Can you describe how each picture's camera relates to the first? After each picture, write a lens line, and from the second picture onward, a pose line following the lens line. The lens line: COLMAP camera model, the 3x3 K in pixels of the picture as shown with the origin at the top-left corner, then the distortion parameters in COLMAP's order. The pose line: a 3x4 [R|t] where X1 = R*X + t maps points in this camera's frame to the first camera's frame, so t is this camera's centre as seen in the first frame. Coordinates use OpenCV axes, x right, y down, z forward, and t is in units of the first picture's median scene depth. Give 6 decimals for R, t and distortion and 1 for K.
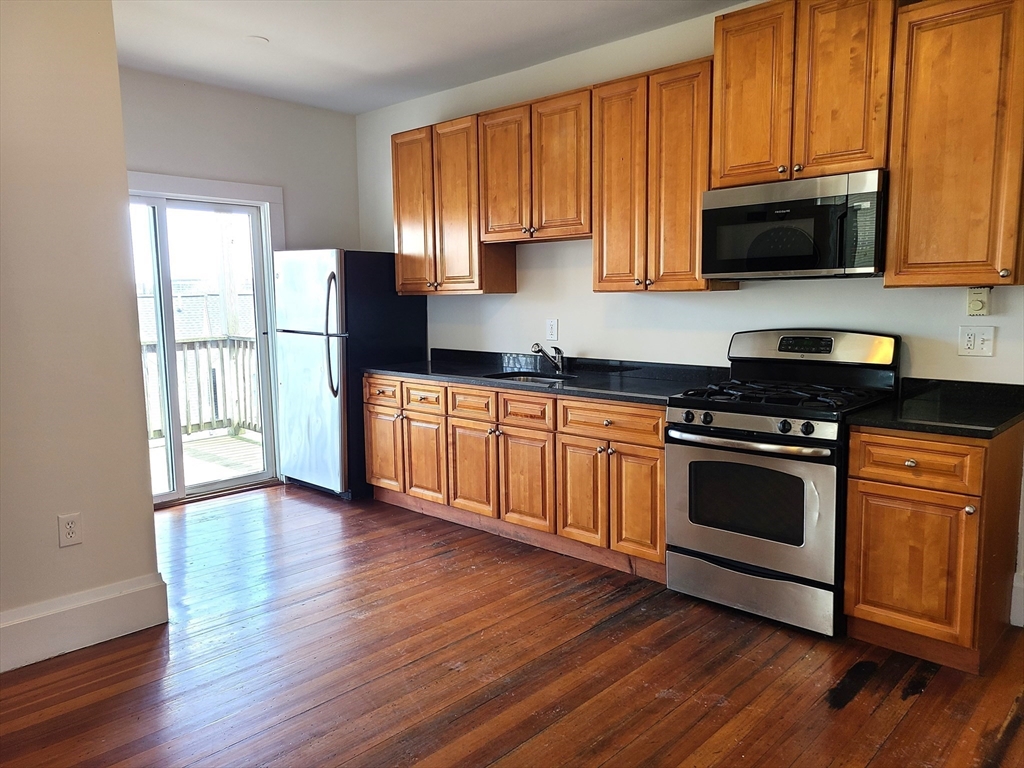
lens RADIAL K [[758.8, 0, 512.0], [0, 758.8, 384.0], [0, 0, 1]] dist [-0.000623, 0.001076]
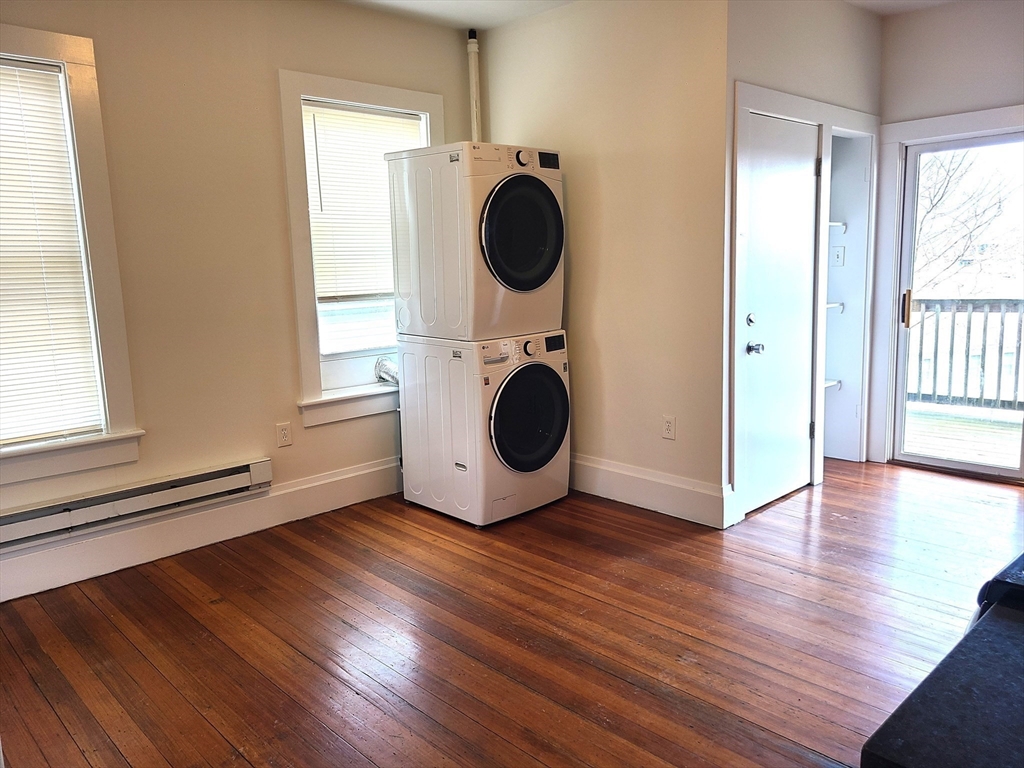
lens RADIAL K [[758.8, 0, 512.0], [0, 758.8, 384.0], [0, 0, 1]] dist [-0.000623, 0.001076]
pose [[-0.057363, 0.170984, -0.983603, 0.822736], [-0.091052, 0.980223, 0.175706, -0.109102], [0.994193, 0.099638, -0.040661, 0.806479]]
